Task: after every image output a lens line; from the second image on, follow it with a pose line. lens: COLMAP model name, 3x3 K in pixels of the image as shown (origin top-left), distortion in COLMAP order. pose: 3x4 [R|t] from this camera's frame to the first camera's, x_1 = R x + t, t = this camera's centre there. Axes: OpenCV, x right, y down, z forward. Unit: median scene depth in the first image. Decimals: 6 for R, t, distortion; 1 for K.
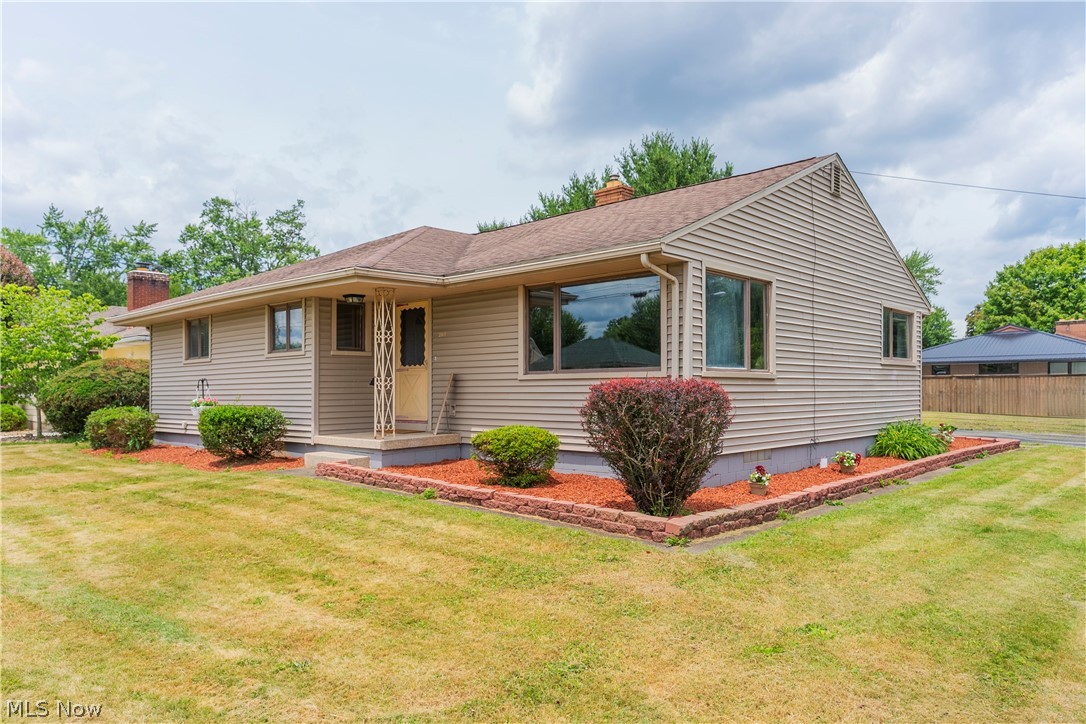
lens RADIAL K [[761.0, 0, 541.7], [0, 761.0, 369.7], [0, 0, 1]] dist [-0.010366, -0.001759]
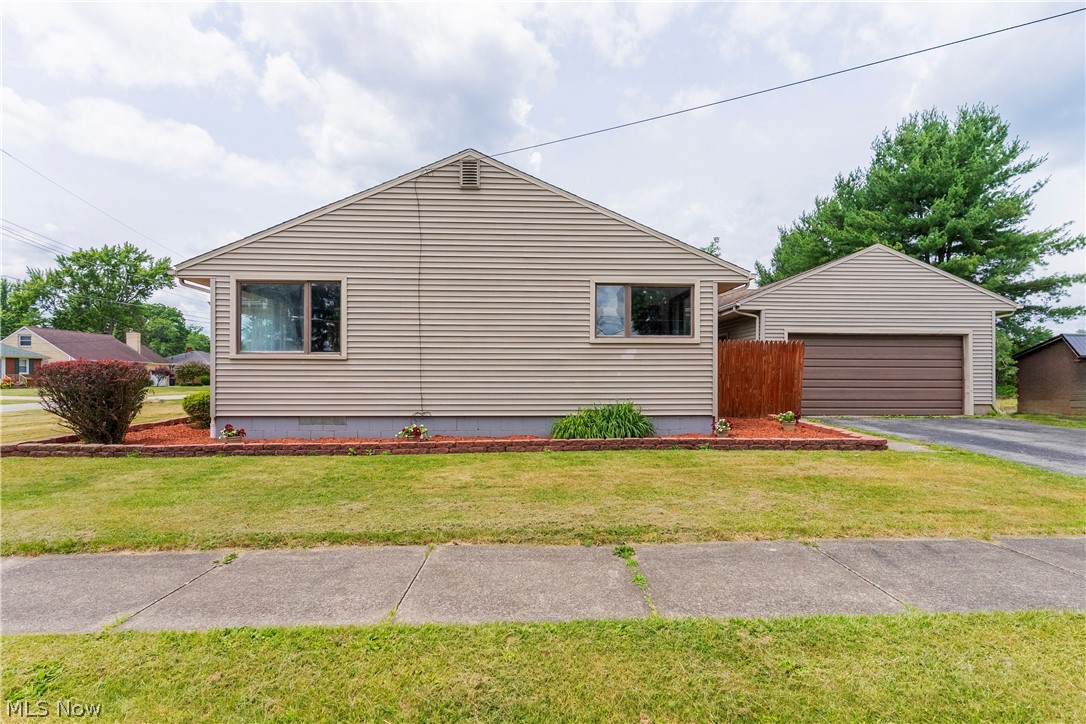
lens RADIAL K [[532.0, 0, 512.2], [0, 532.0, 373.8], [0, 0, 1]] dist [0.002787, -0.002942]
pose [[0.705286, 0.000858, -0.708922, 0.815612], [0.014845, 0.999762, 0.015980, 0.018300], [0.708768, -0.021794, 0.705105, 0.431677]]
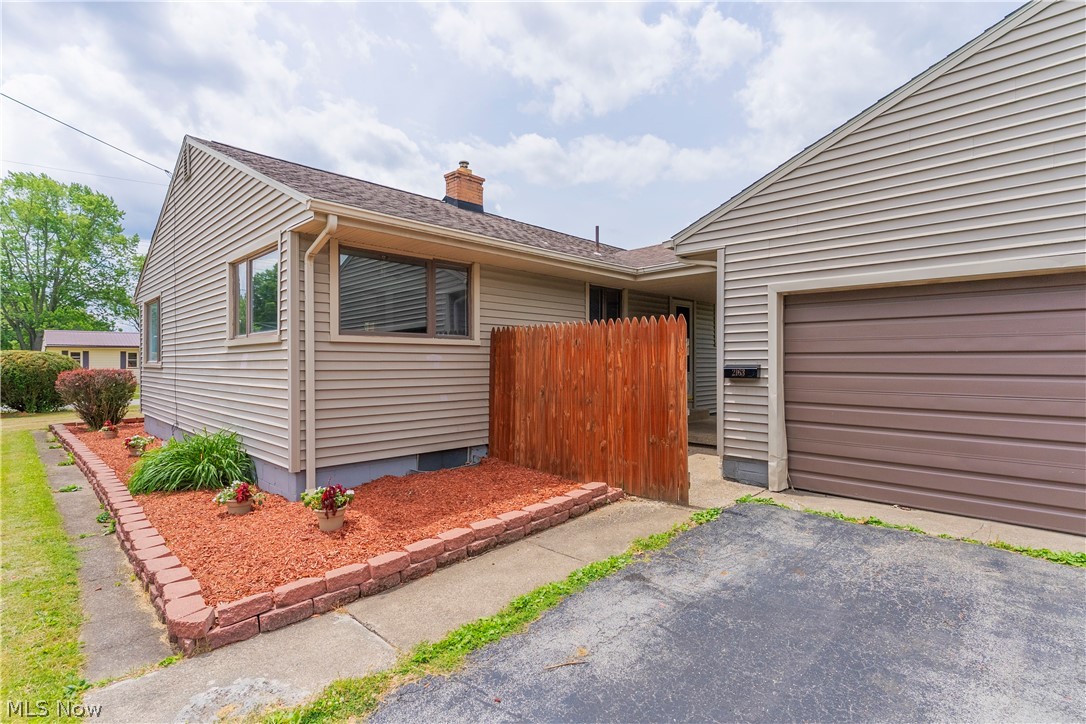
lens RADIAL K [[557.2, 0, 523.9], [0, 557.2, 354.8], [0, 0, 1]] dist [0.006378, 0.000474]
pose [[-0.037097, -0.014415, -0.999208, 0.908631], [0.028424, 0.999476, -0.015474, 0.014901], [0.998907, -0.028975, -0.036667, 1.232818]]
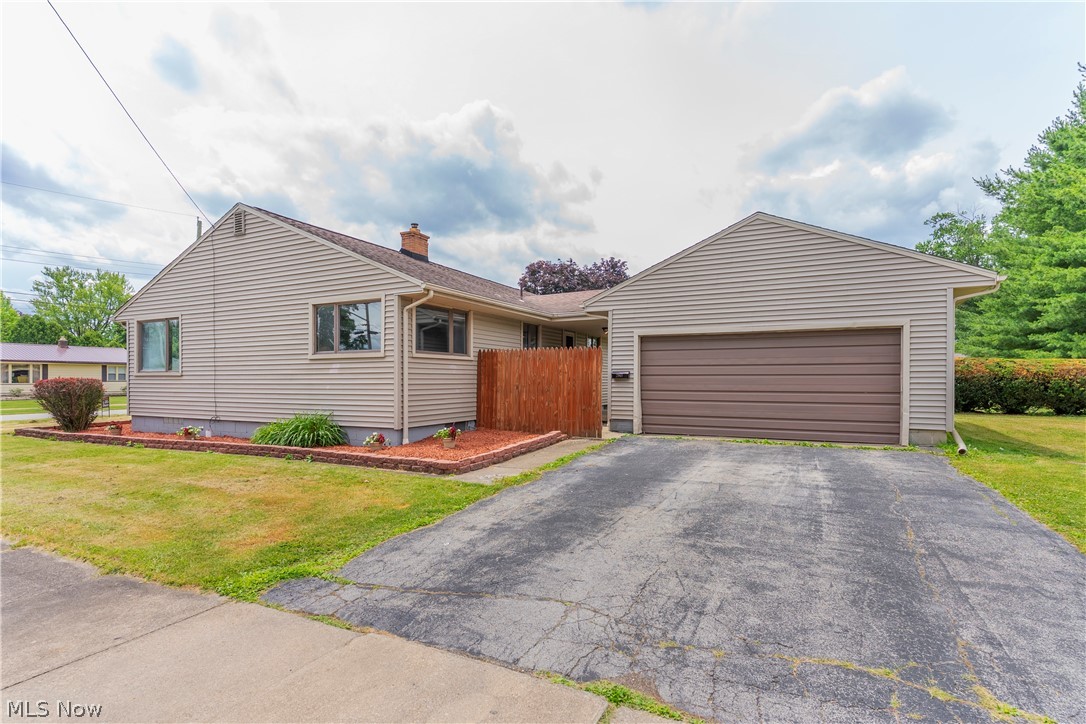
lens RADIAL K [[532.0, 0, 548.2], [0, 532.0, 382.3], [0, 0, 1]] dist [0.002787, -0.002942]
pose [[0.279123, 0.005662, -0.960239, 1.202270], [0.027482, 0.999526, 0.013882, 0.022705], [0.959862, -0.030264, 0.278835, 1.061129]]
